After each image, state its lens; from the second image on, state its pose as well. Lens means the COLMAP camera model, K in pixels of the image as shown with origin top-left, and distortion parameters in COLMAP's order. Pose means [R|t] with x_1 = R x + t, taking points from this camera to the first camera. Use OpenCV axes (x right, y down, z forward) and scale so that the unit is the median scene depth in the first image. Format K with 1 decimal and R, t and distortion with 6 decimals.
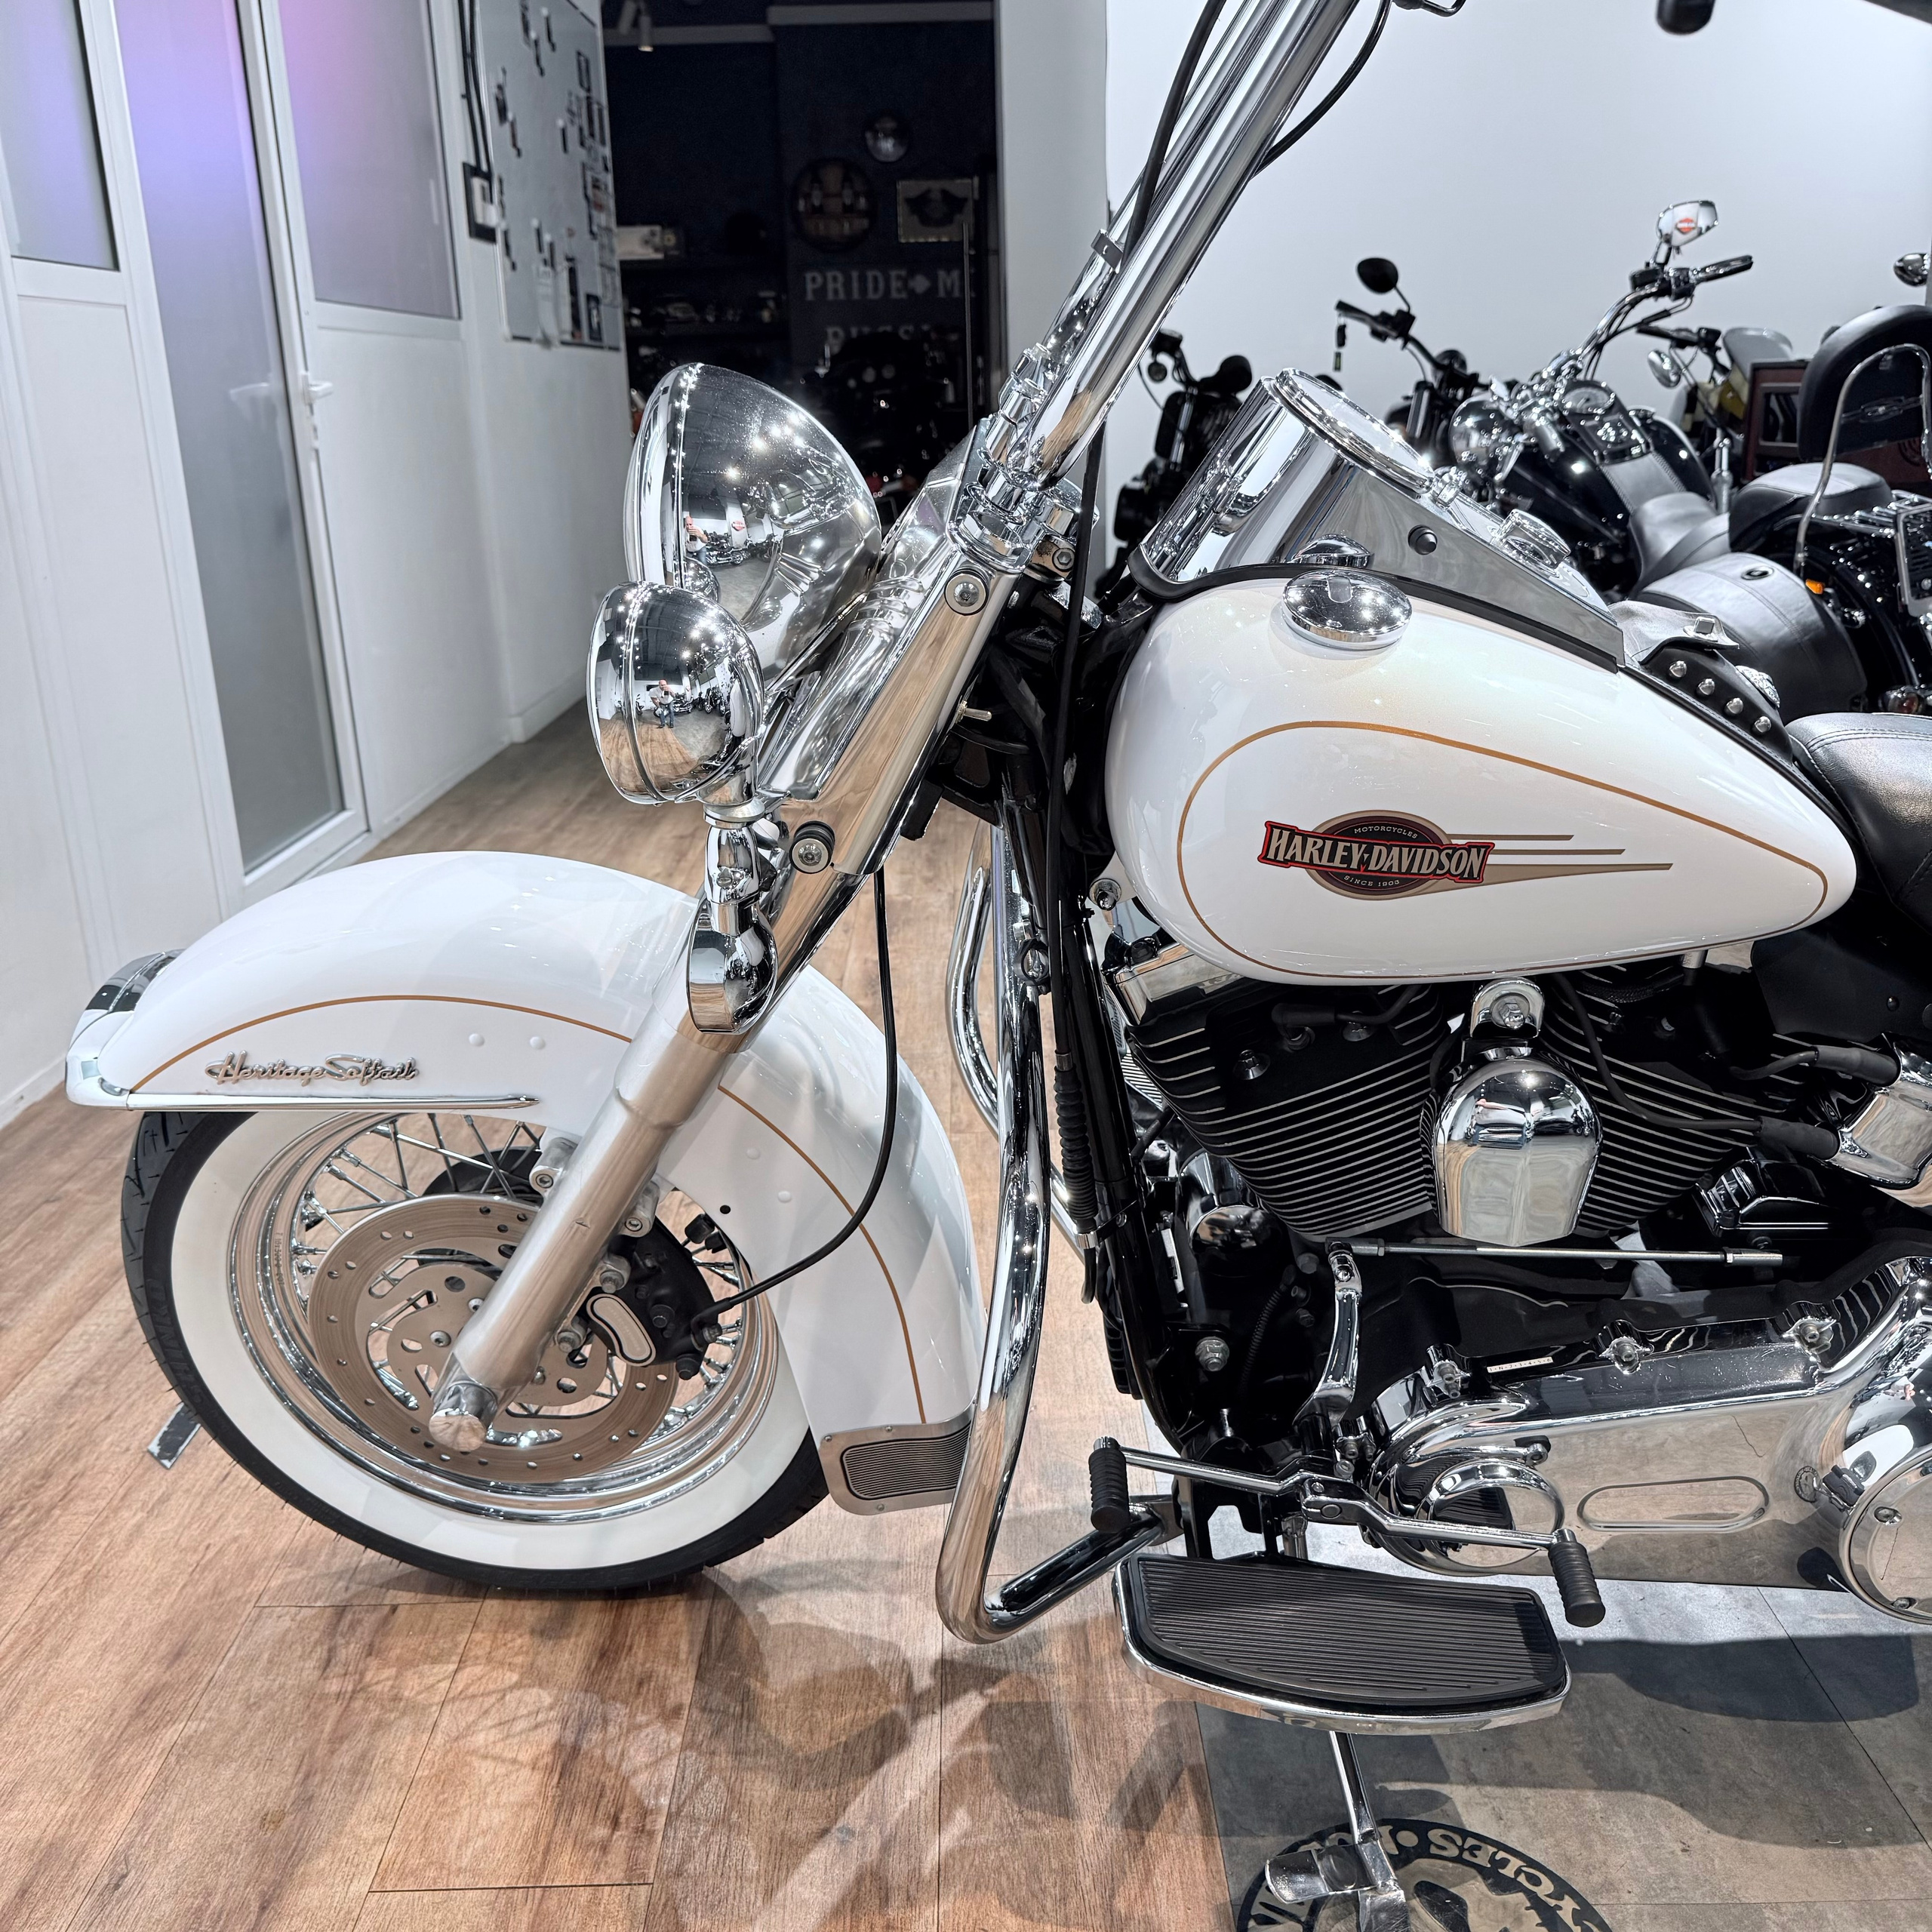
lens RADIAL K [[1846.7, 0, 964.8], [0, 1846.7, 937.0], [0, 0, 1]] dist [0.009009, 0.000000]
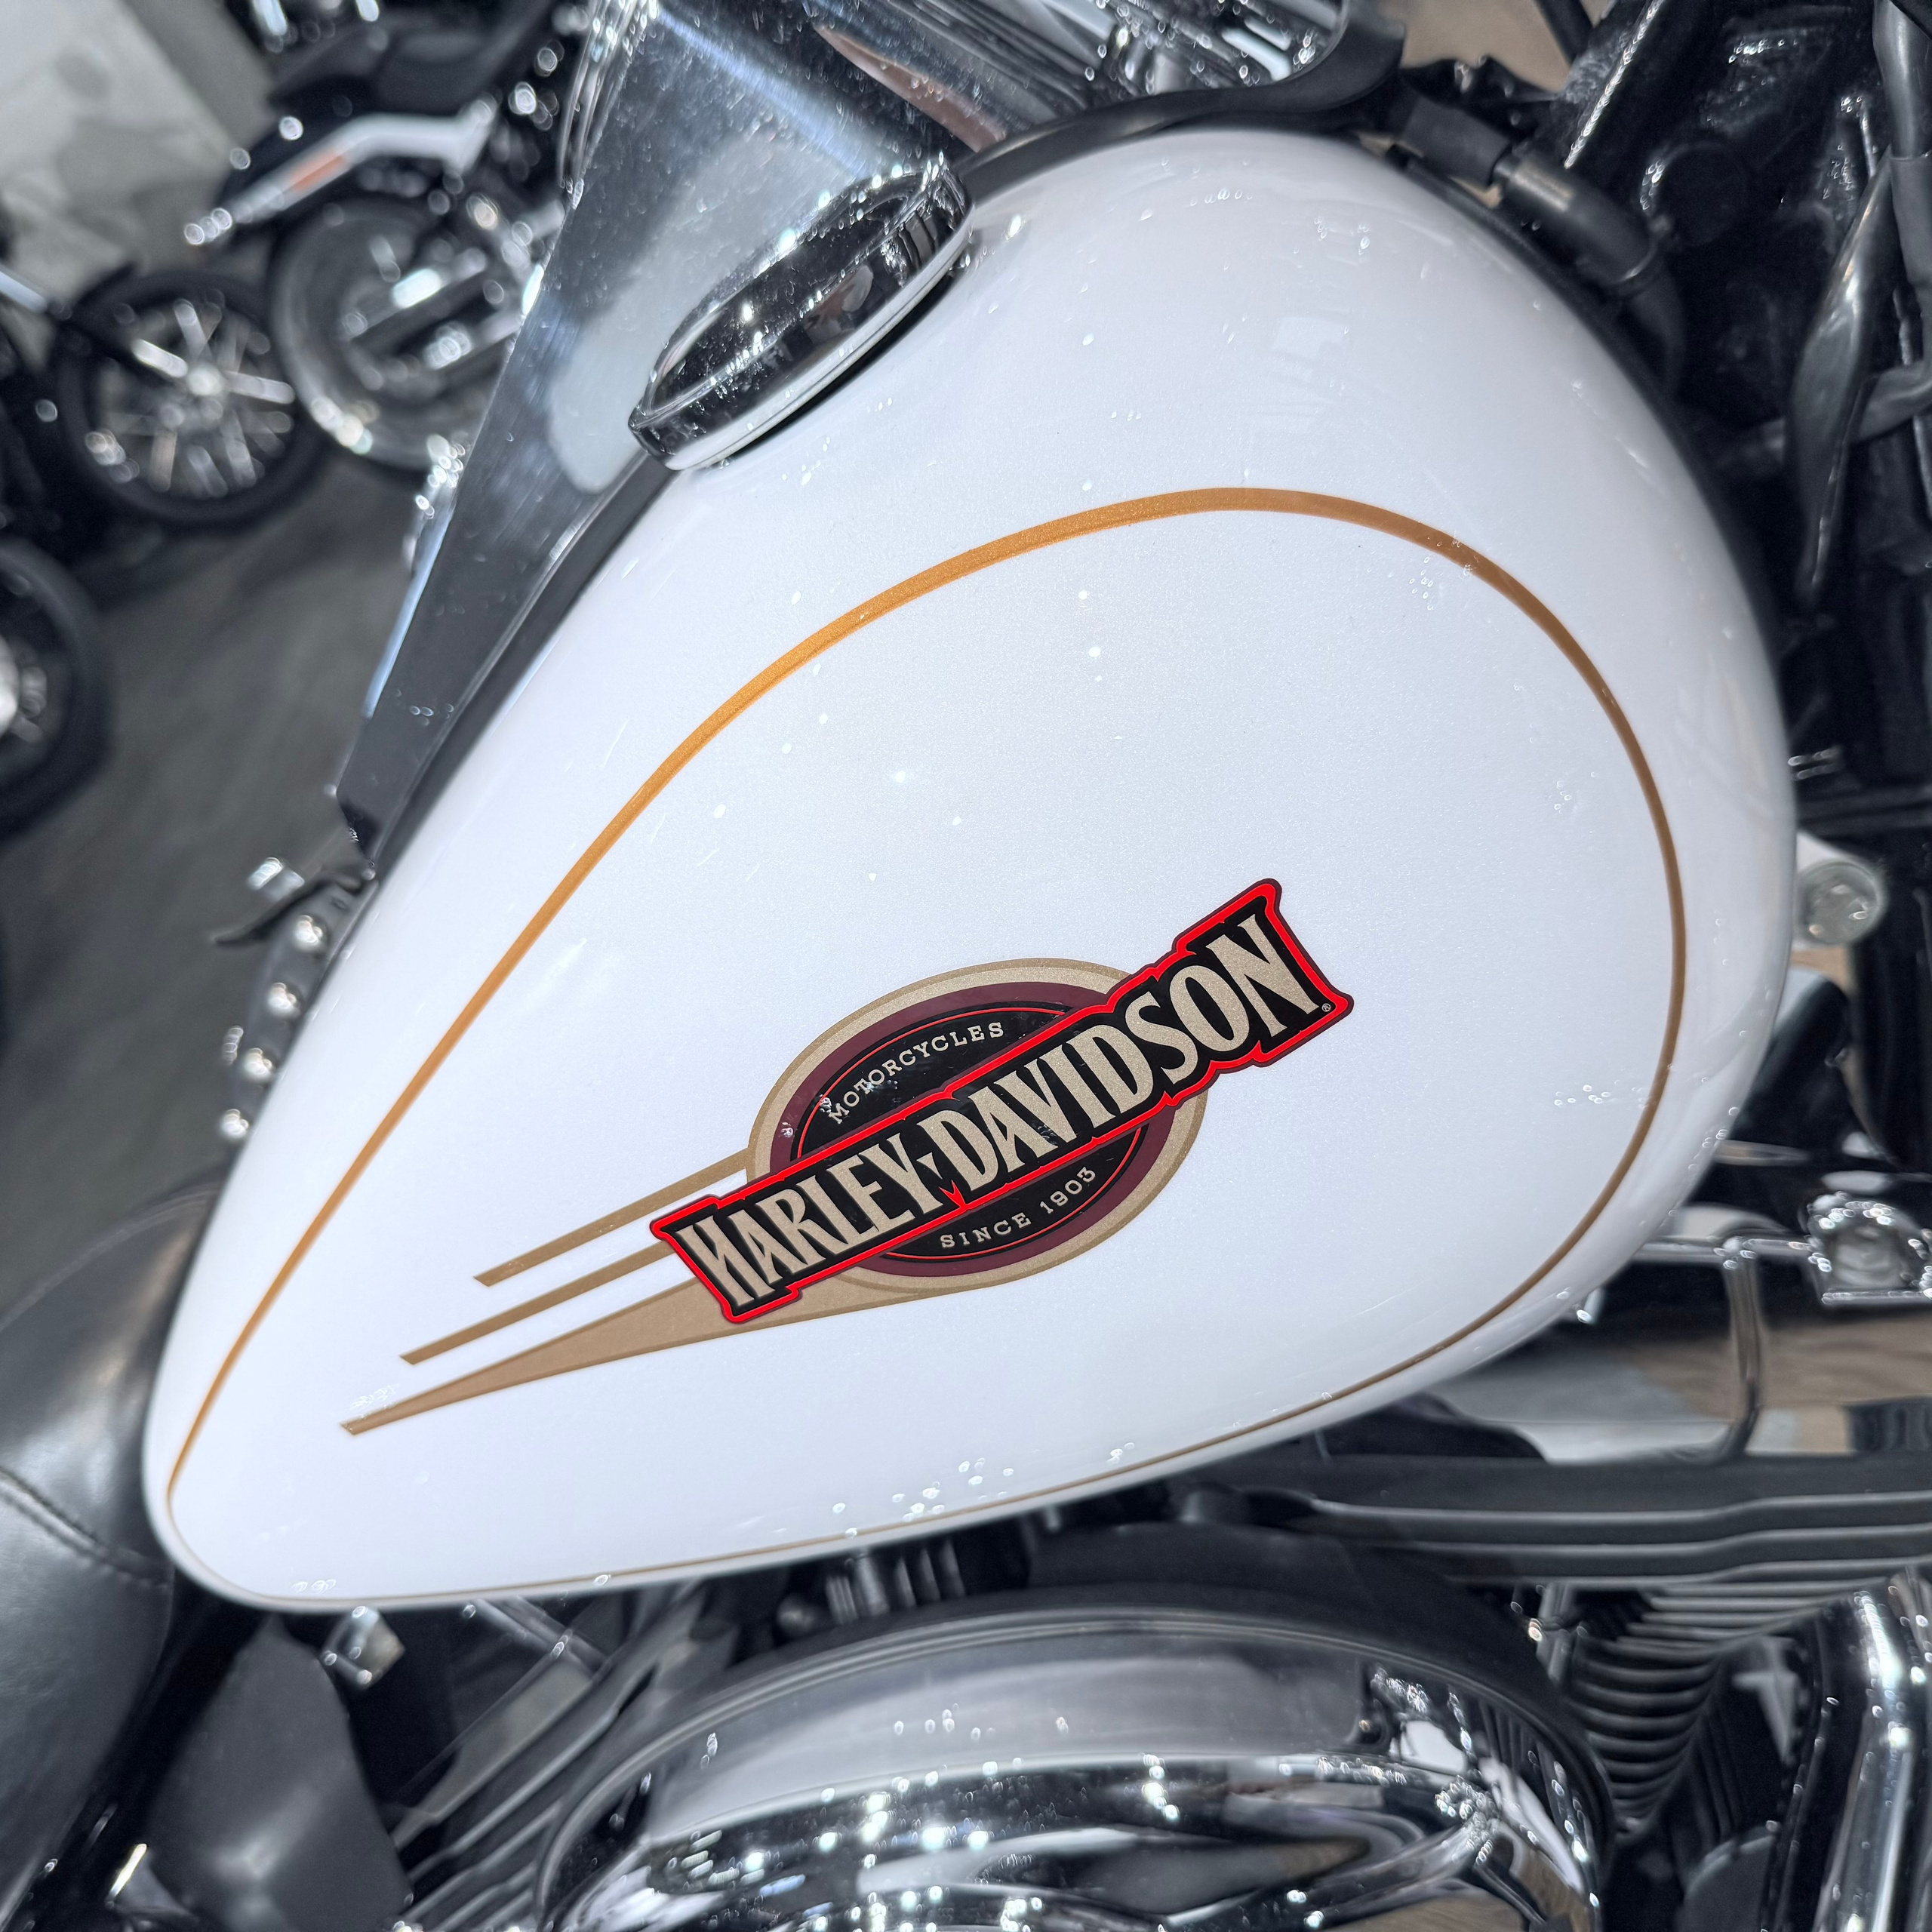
lens RADIAL K [[1846.7, 0, 957.3], [0, 1846.7, 963.4], [0, 0, 1]] dist [0.009009, 0.000000]
pose [[0.686593, -0.511173, -0.517002, 0.326425], [0.469154, 0.854743, -0.222056, -0.002891], [0.555413, -0.090092, 0.826680, 0.640246]]
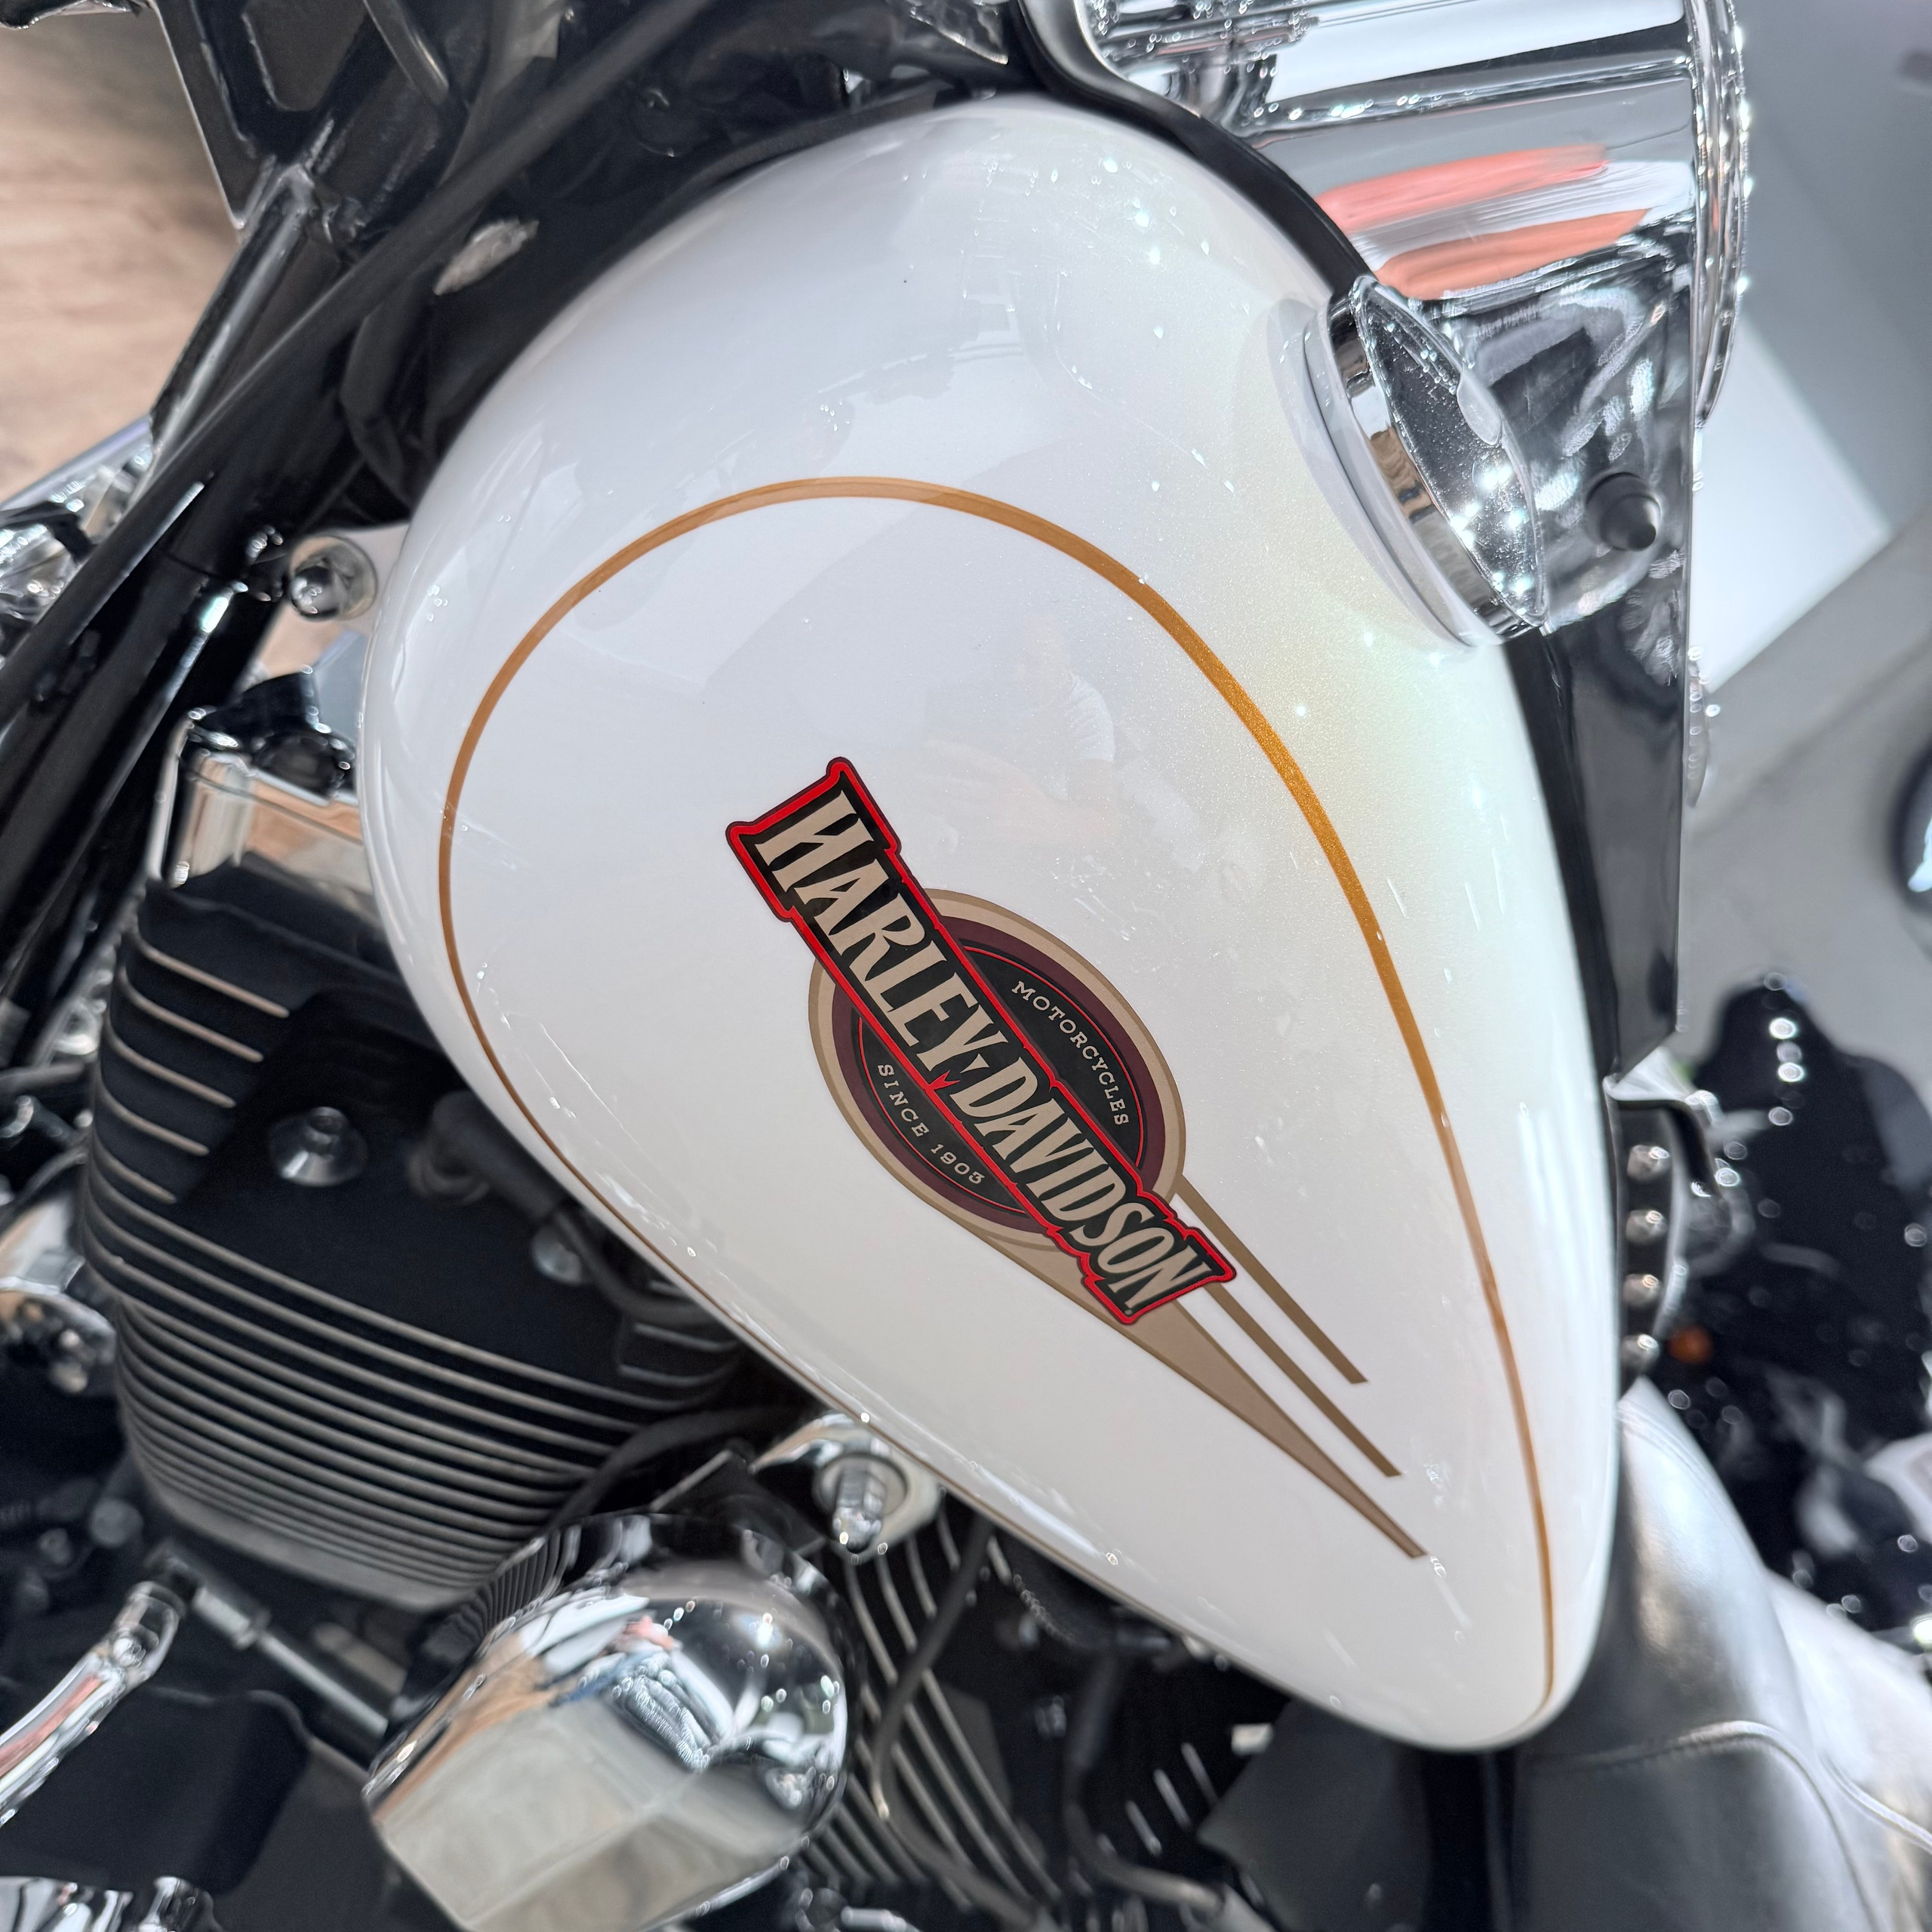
lens RADIAL K [[1846.7, 0, 975.2], [0, 1846.7, 972.6], [0, 0, 1]] dist [0.009009, 0.000000]
pose [[0.651947, 0.668589, 0.357706, 0.078502], [-0.676560, 0.725918, -0.123733, -0.013154], [-0.342392, -0.161342, 0.925601, 0.596506]]
